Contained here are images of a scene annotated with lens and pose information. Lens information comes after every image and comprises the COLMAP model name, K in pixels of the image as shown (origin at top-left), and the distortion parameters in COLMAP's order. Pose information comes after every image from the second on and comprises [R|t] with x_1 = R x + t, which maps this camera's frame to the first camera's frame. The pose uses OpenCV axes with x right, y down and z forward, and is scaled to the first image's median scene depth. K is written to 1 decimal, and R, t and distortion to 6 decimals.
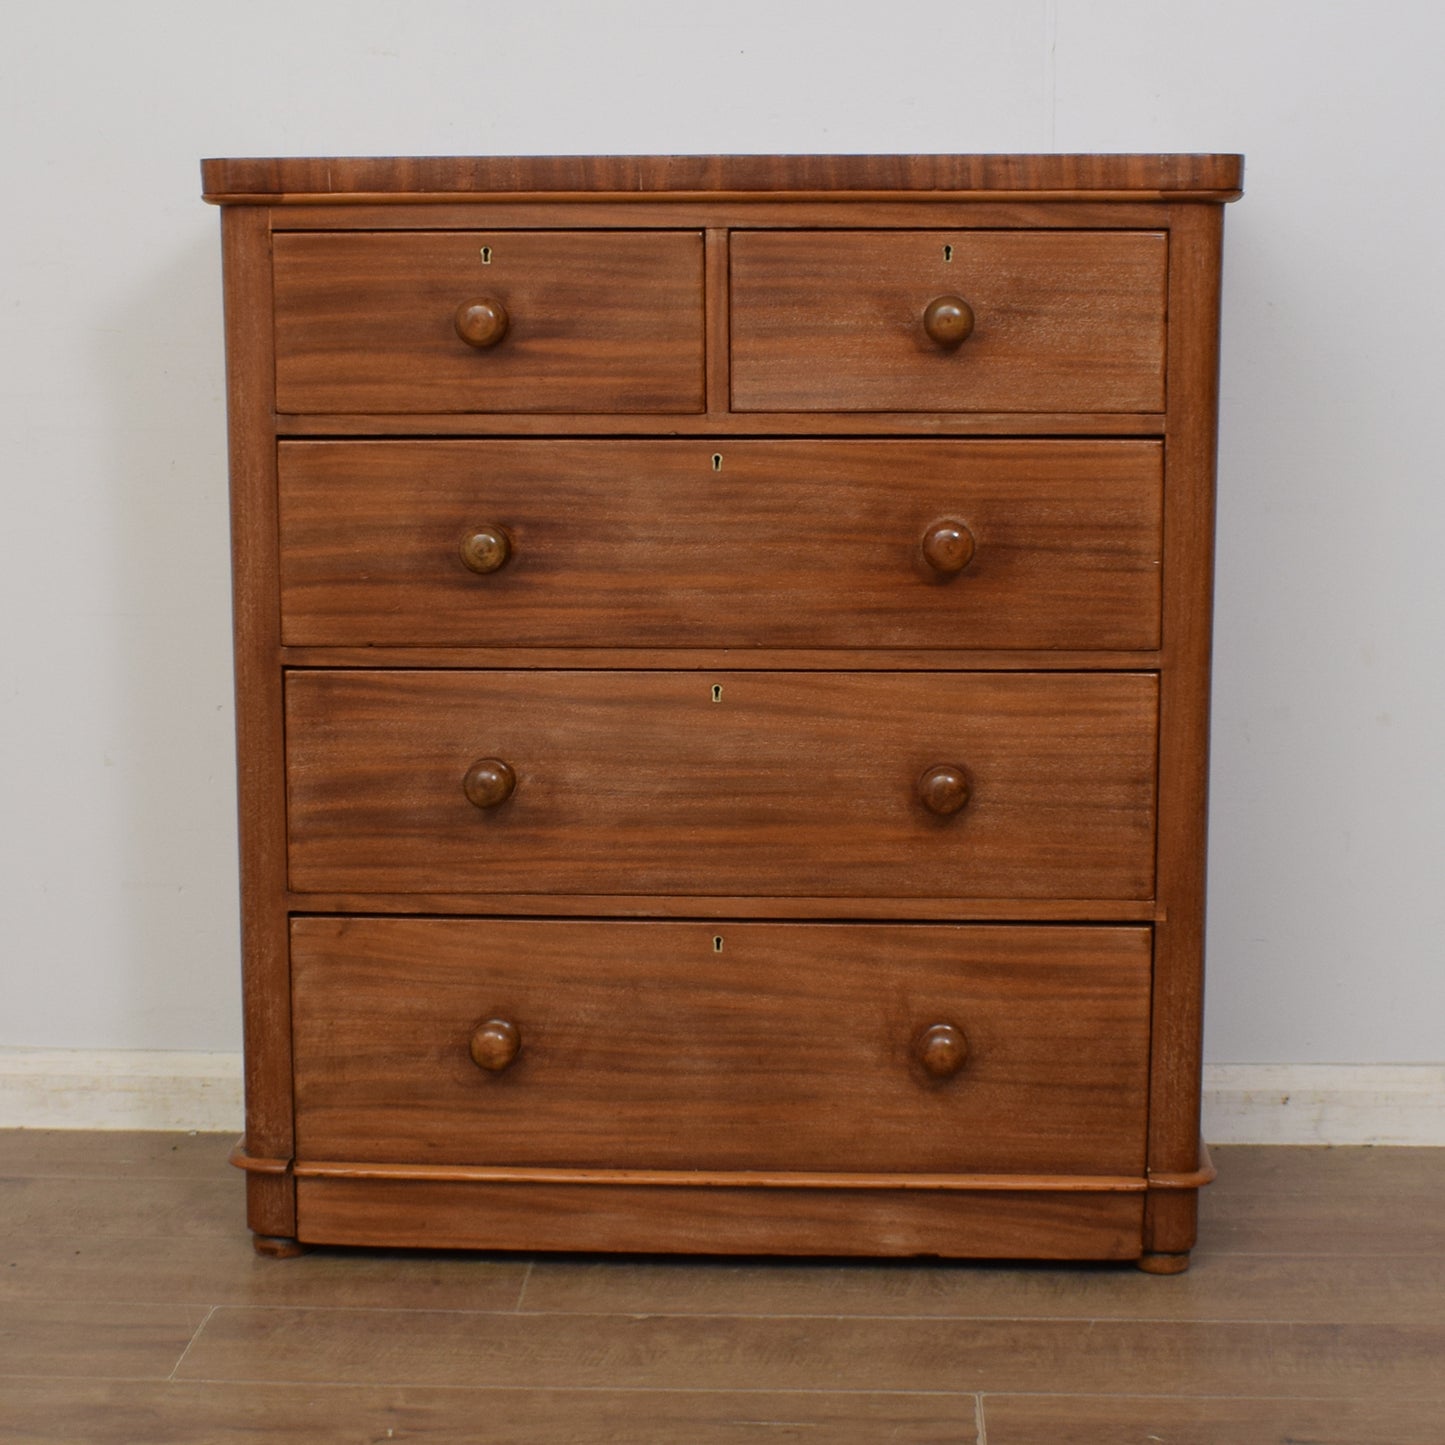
lens RADIAL K [[2938.0, 0, 727.3], [0, 2938.0, 725.9], [0, 0, 1]] dist [-0.091264, 0.000000]
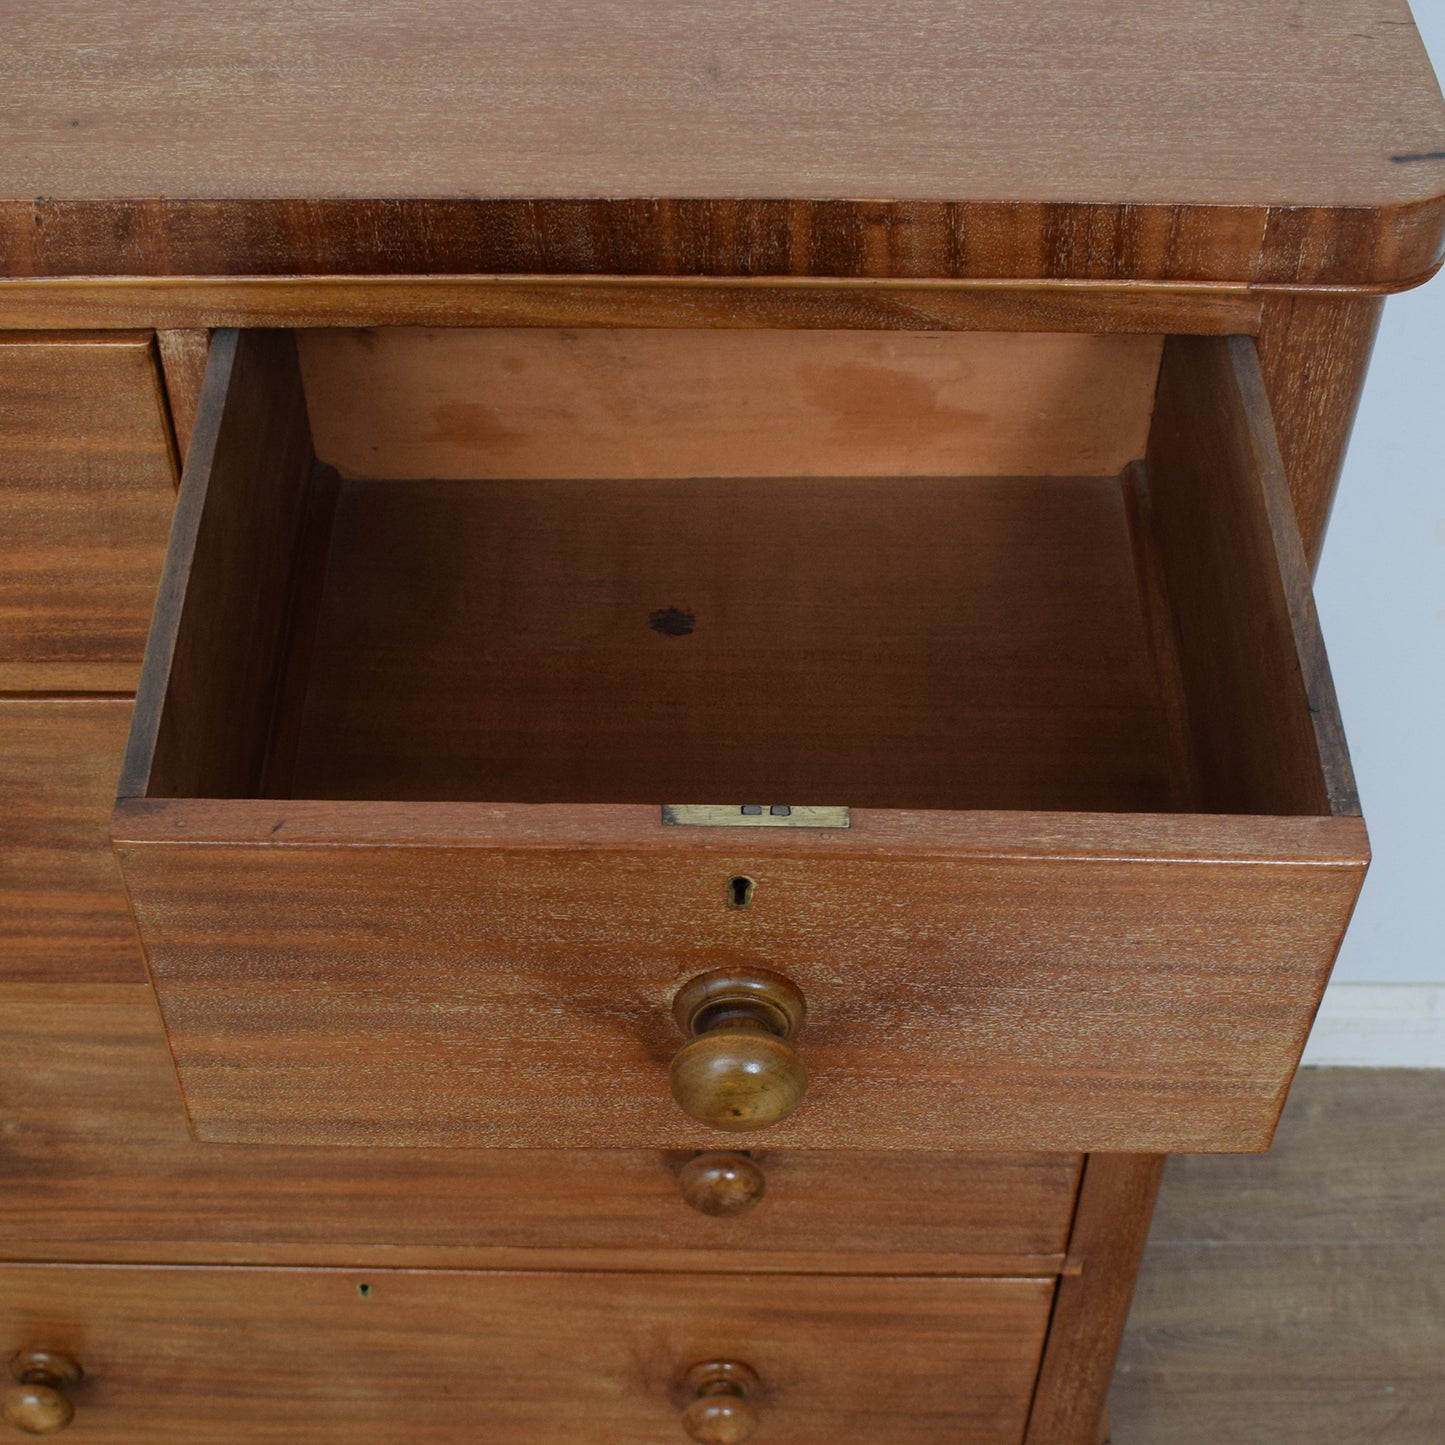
lens RADIAL K [[2394.1, 0, 704.6], [0, 2394.1, 986.4], [0, 0, 1]] dist [-0.092825, 0.000000]
pose [[0.999569, -0.019557, 0.021875, 0.060432], [0.000584, 0.758600, 0.651556, -0.310931], [-0.029337, -0.651263, 0.758285, 0.661273]]
